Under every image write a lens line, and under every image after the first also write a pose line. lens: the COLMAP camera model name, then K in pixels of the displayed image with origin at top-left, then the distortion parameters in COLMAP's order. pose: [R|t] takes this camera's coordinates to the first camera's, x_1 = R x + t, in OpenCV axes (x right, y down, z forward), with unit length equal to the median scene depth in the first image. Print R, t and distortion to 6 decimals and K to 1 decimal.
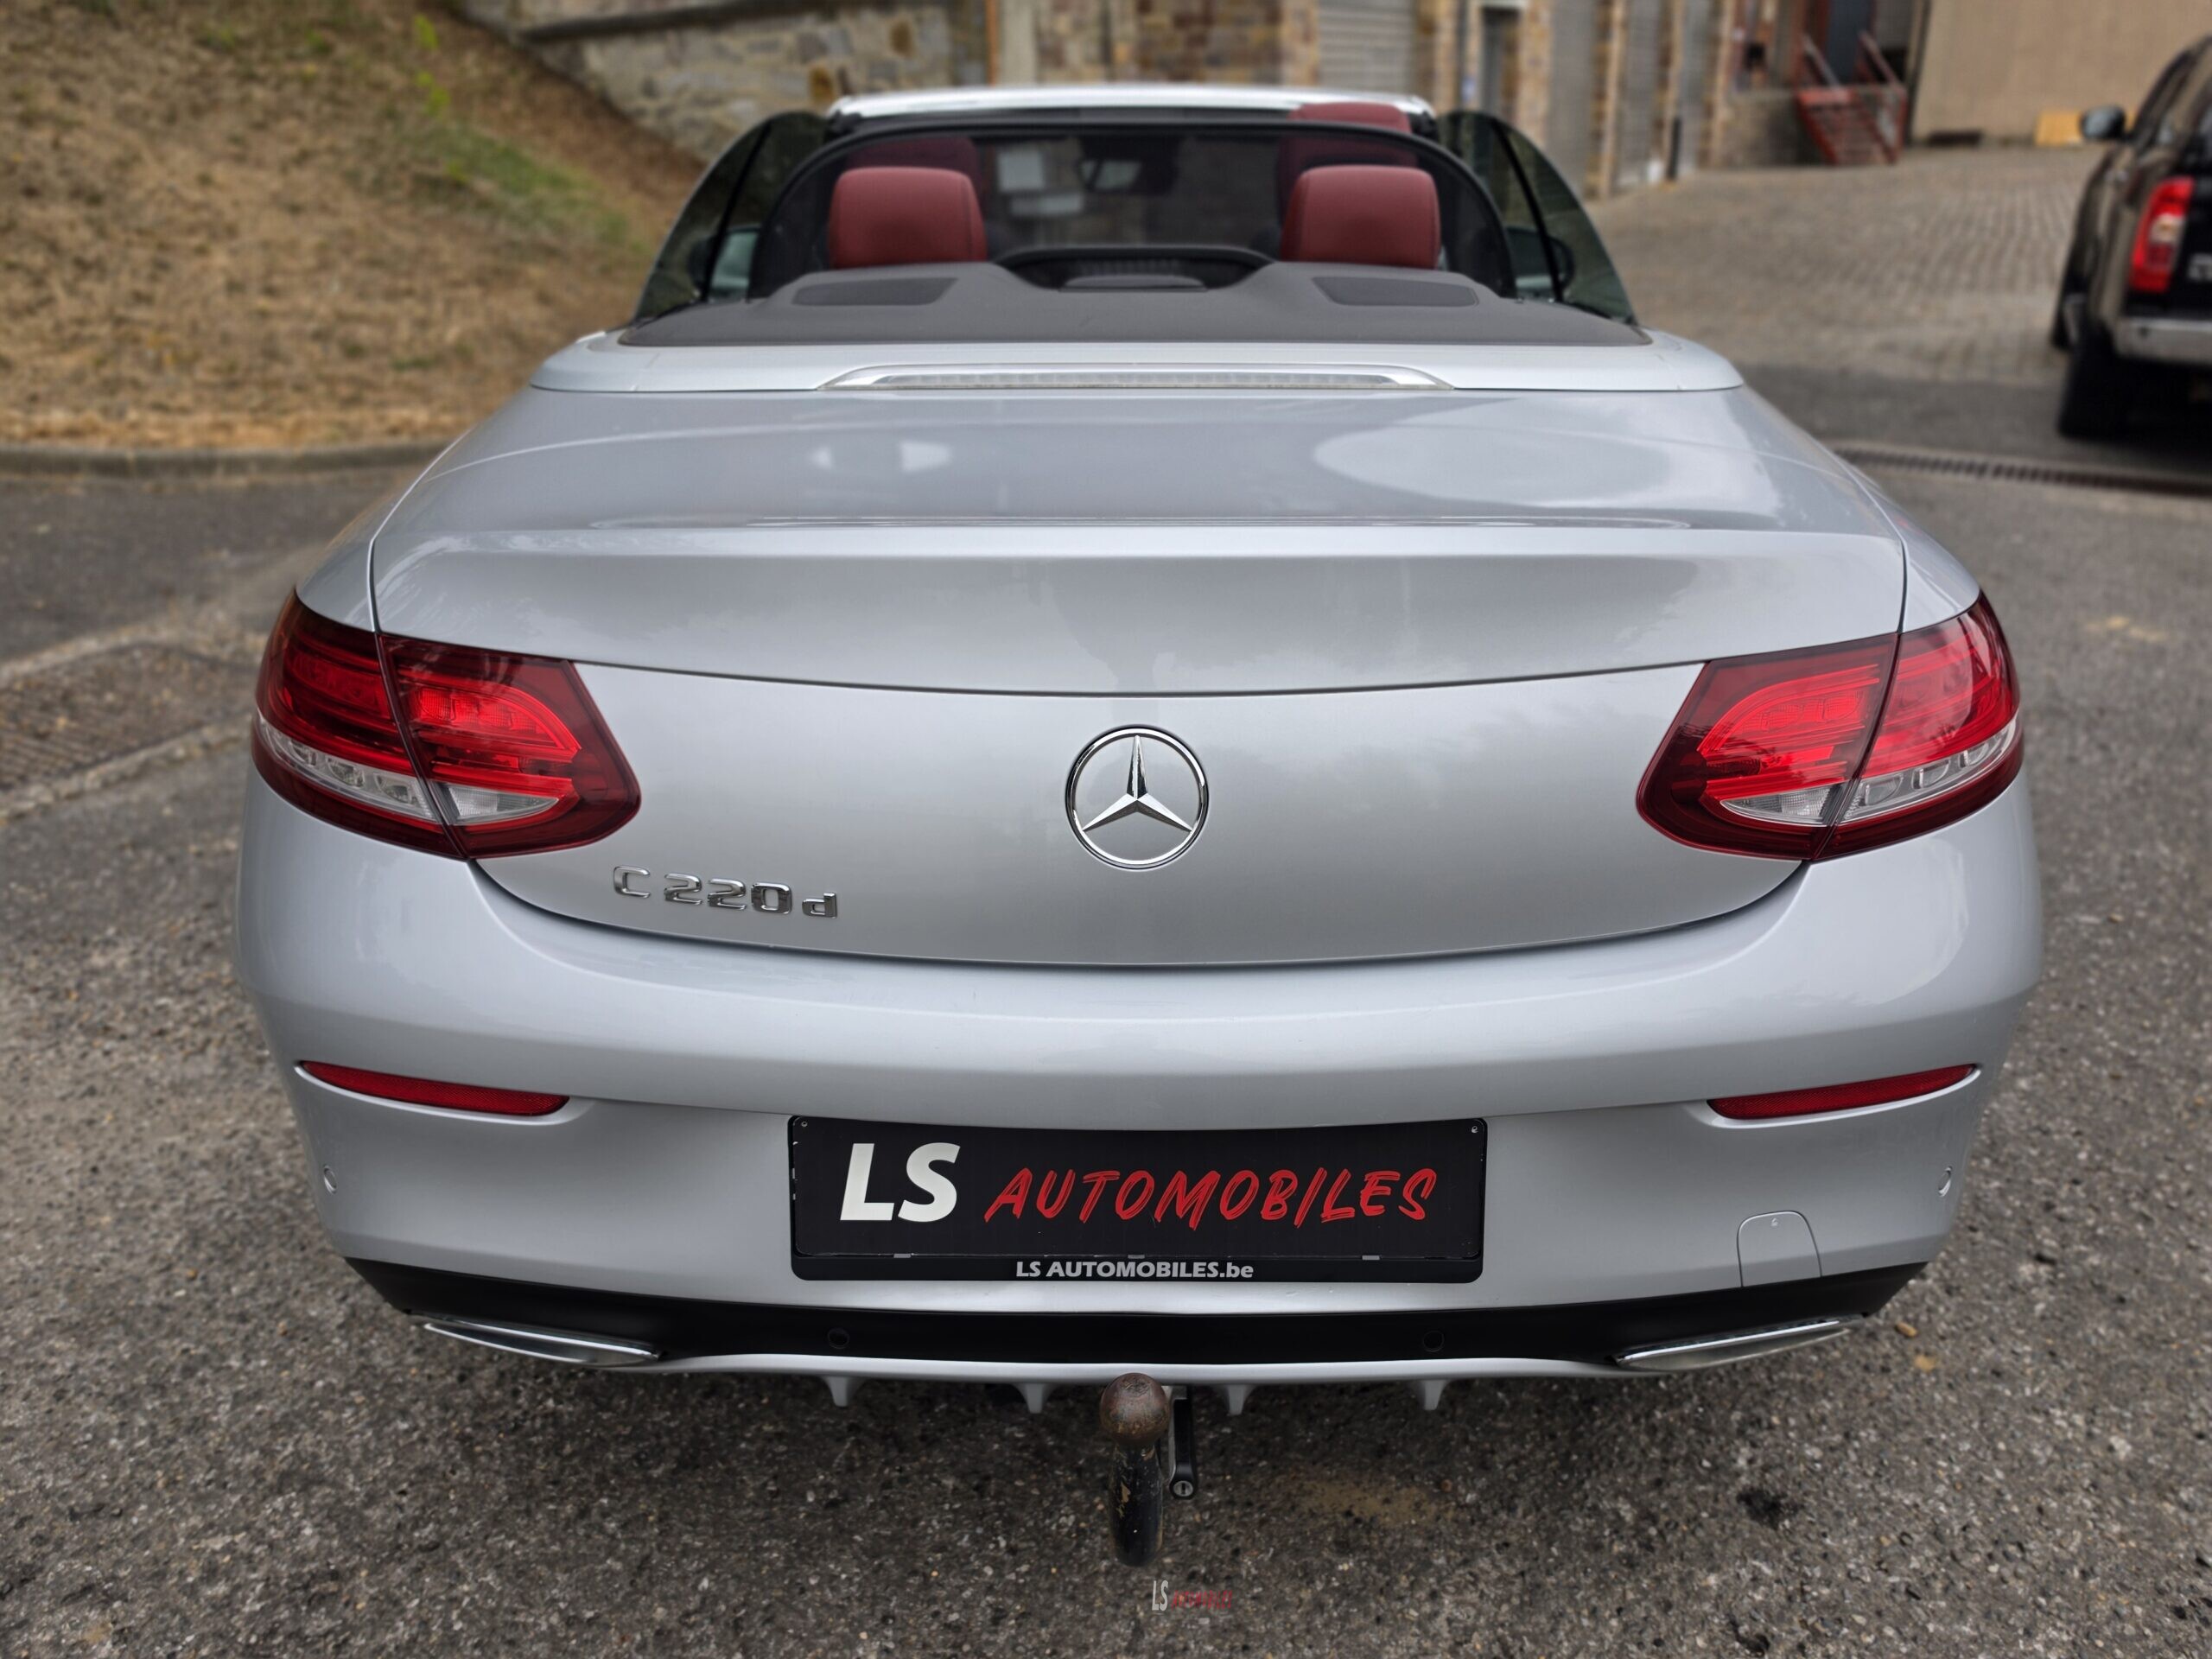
lens RADIAL K [[1465.0, 0, 1076.1], [0, 1465.0, 828.8], [0, 0, 1]] dist [0.101704, -0.178857]
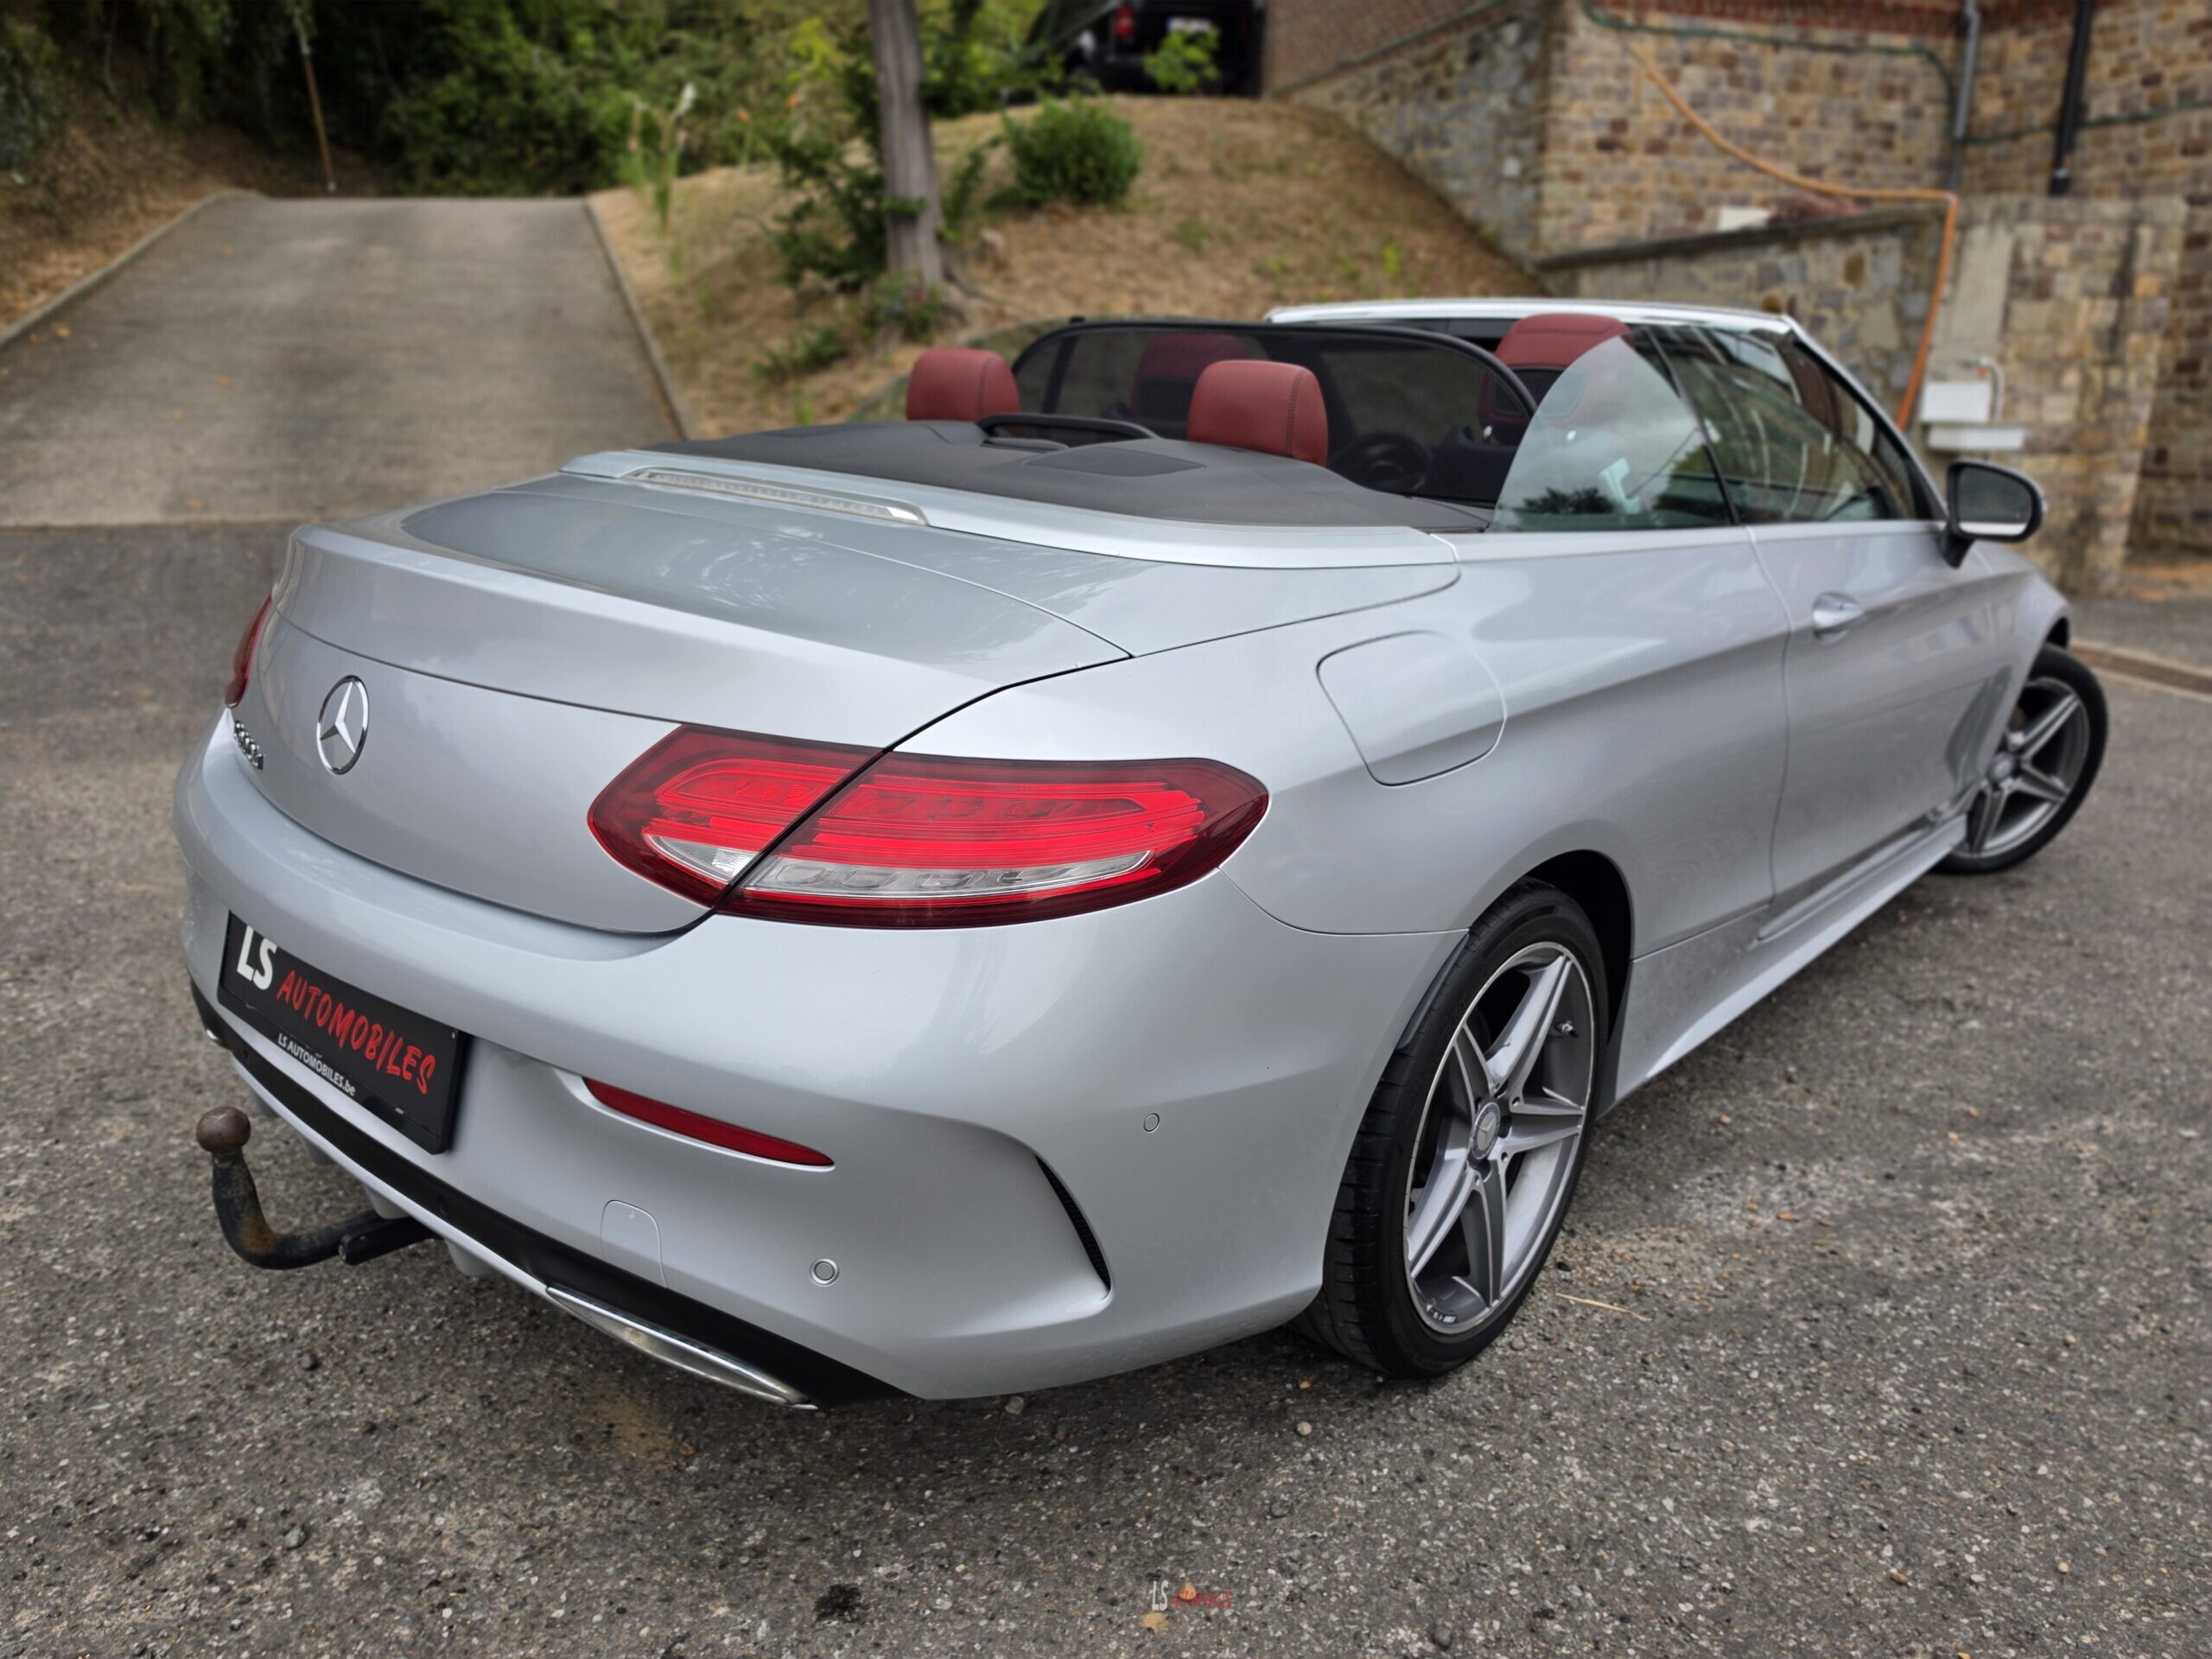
lens RADIAL K [[1496.6, 0, 1141.7], [0, 1496.6, 854.5], [0, 0, 1]] dist [-0.005929, -0.000451]
pose [[0.781681, 0.230326, -0.579590, 1.131796], [-0.296551, 0.954797, -0.020521, -0.075813], [0.548664, 0.187919, 0.814650, 0.185932]]
